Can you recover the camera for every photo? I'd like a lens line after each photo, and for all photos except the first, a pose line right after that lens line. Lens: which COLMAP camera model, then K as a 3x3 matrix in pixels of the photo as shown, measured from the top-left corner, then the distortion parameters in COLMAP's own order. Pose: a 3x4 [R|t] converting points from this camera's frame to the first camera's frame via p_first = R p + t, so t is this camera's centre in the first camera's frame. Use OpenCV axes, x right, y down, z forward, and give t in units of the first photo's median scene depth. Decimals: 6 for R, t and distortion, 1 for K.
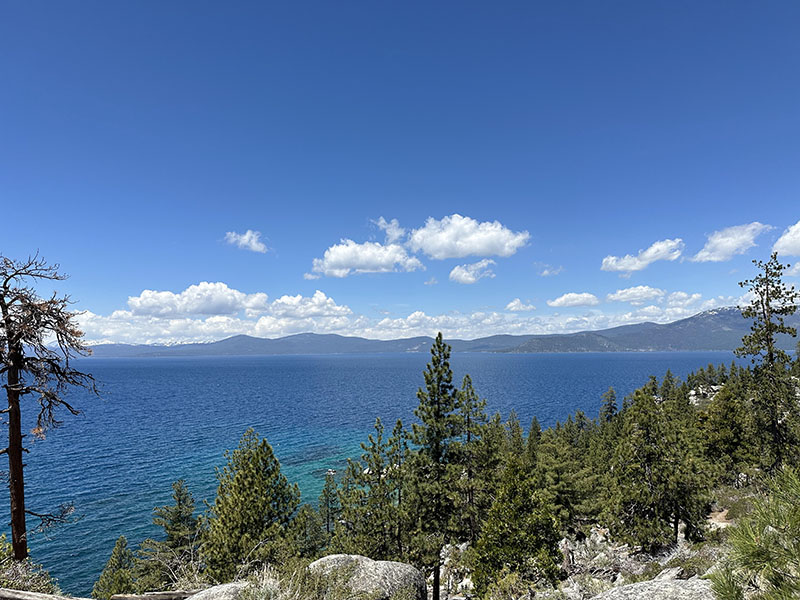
lens RADIAL K [[553.9, 0, 408.8], [0, 553.9, 303.7], [0, 0, 1]] dist [0.067059, -0.085681]
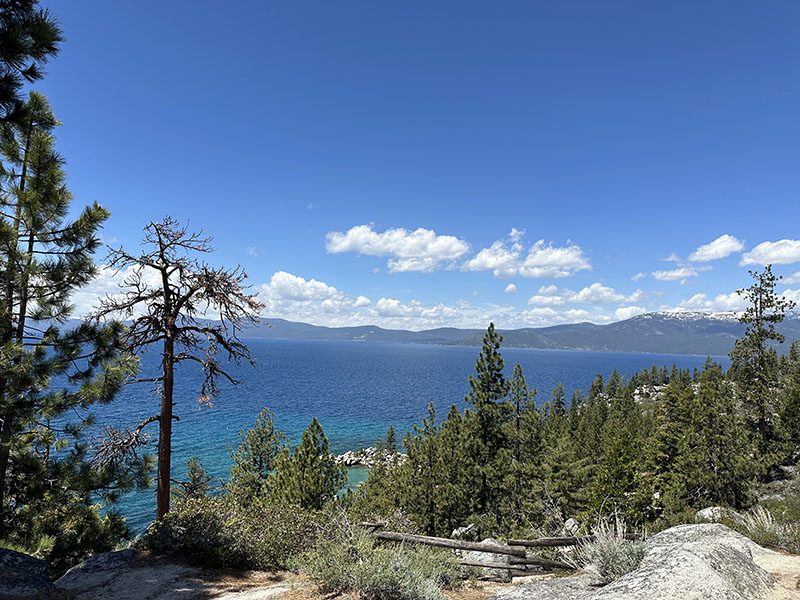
lens RADIAL K [[556.7, 0, 400.5], [0, 556.7, 293.7], [0, 0, 1]] dist [0.022175, -0.029173]
pose [[0.994706, 0.055741, 0.086335, -0.152591], [-0.055838, 0.998439, -0.001299, 0.006382], [-0.086273, -0.003529, 0.996265, -0.019436]]
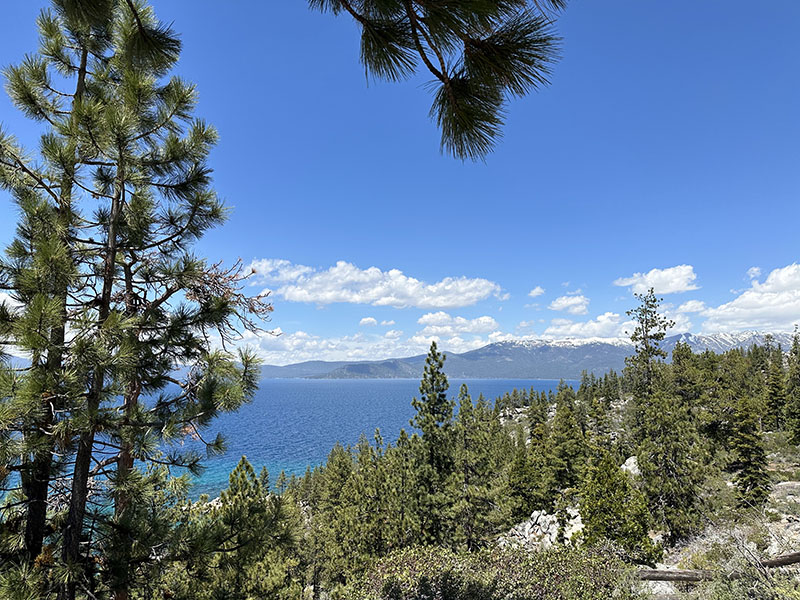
lens RADIAL K [[551.0, 0, 400.0], [0, 551.0, 300.0], [0, 0, 1]] dist [0.110076, -0.166390]
pose [[0.944058, 0.057237, 0.324773, -0.244307], [-0.039434, 0.997350, -0.061143, 0.029445], [-0.327412, 0.044916, 0.943814, 0.051478]]
